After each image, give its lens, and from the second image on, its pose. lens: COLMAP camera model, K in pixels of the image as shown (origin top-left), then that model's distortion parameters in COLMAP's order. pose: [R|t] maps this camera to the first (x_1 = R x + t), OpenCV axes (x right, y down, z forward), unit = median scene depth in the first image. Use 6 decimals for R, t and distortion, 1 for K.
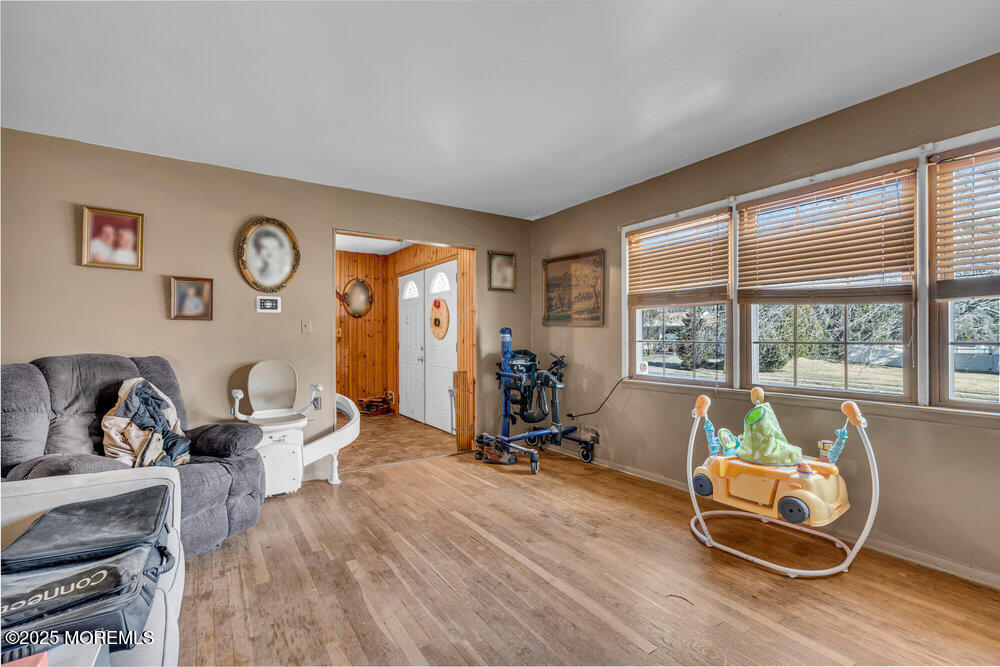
lens RADIAL K [[452.8, 0, 499.0], [0, 452.8, 338.7], [0, 0, 1]] dist [-0.000670, 0.000146]
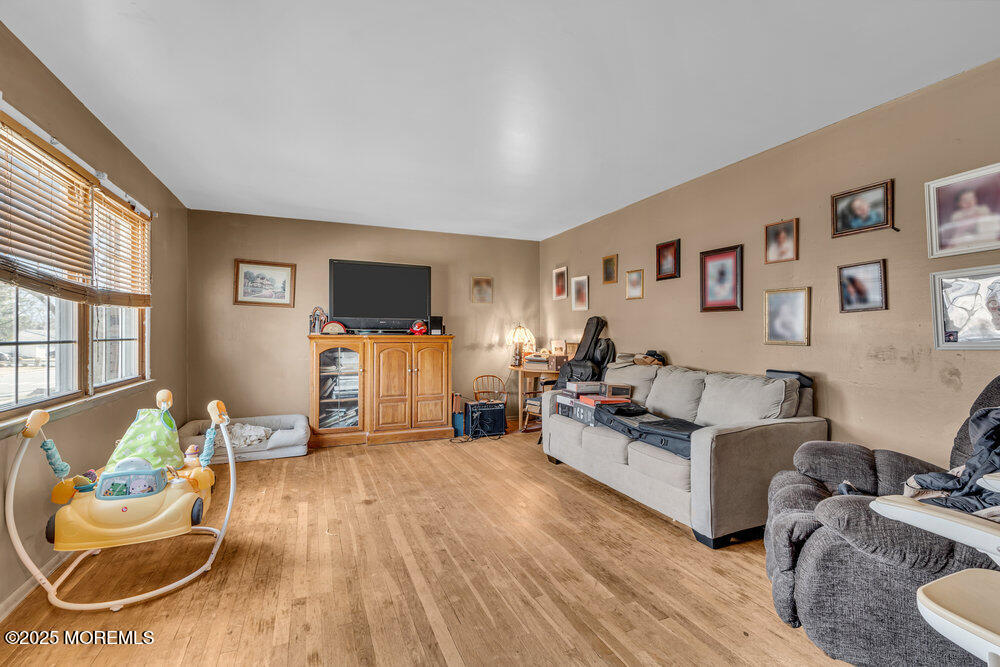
lens RADIAL K [[452.8, 0, 499.0], [0, 452.8, 338.7], [0, 0, 1]] dist [-0.000670, 0.000146]
pose [[-0.983850, -0.001205, 0.178993, -0.266481], [0.000568, 0.999951, 0.009856, -0.005478], [-0.178996, 0.009798, -0.983801, 1.823140]]
